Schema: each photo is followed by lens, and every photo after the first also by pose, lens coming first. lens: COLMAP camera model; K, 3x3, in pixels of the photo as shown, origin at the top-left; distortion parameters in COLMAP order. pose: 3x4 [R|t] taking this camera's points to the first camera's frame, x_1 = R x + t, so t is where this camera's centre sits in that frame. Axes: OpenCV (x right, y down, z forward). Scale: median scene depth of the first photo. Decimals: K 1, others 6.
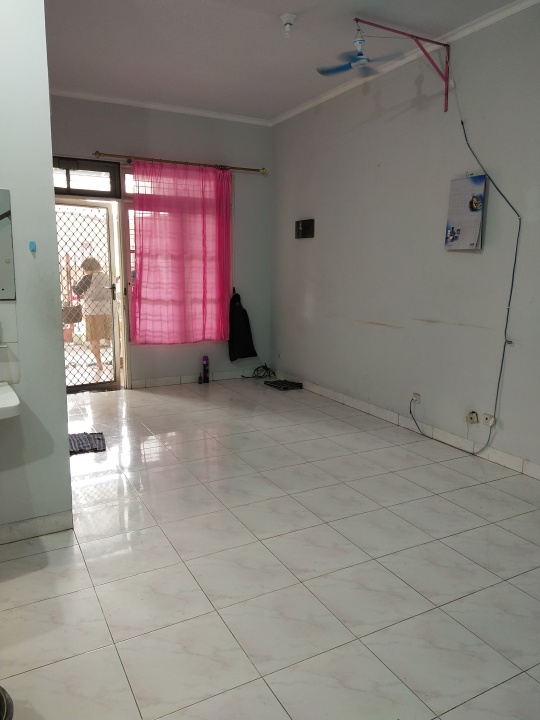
lens RADIAL K [[534.6, 0, 270.0], [0, 534.6, 360.0], [0, 0, 1]] dist [0.066125, -0.089325]
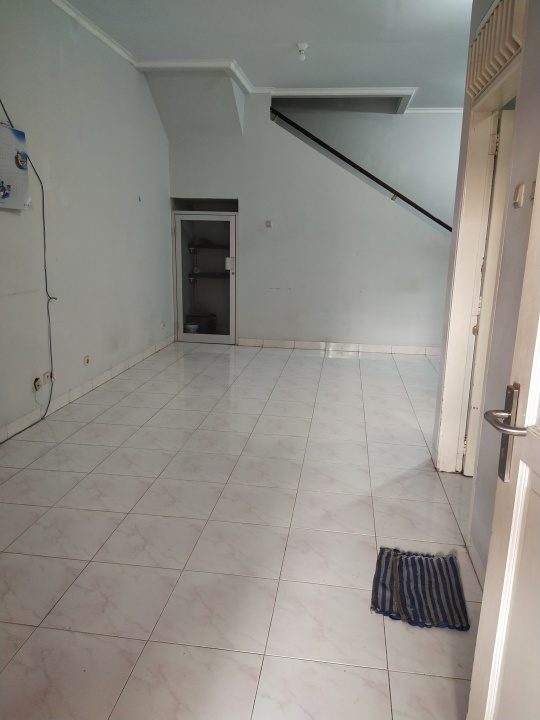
lens RADIAL K [[534.6, 0, 270.0], [0, 534.6, 360.0], [0, 0, 1]] dist [0.066125, -0.089325]
pose [[-0.808108, -0.155587, 0.568115, -0.548885], [0.076175, 0.928782, 0.362715, -0.273397], [-0.584089, 0.336389, -0.738704, 1.541257]]
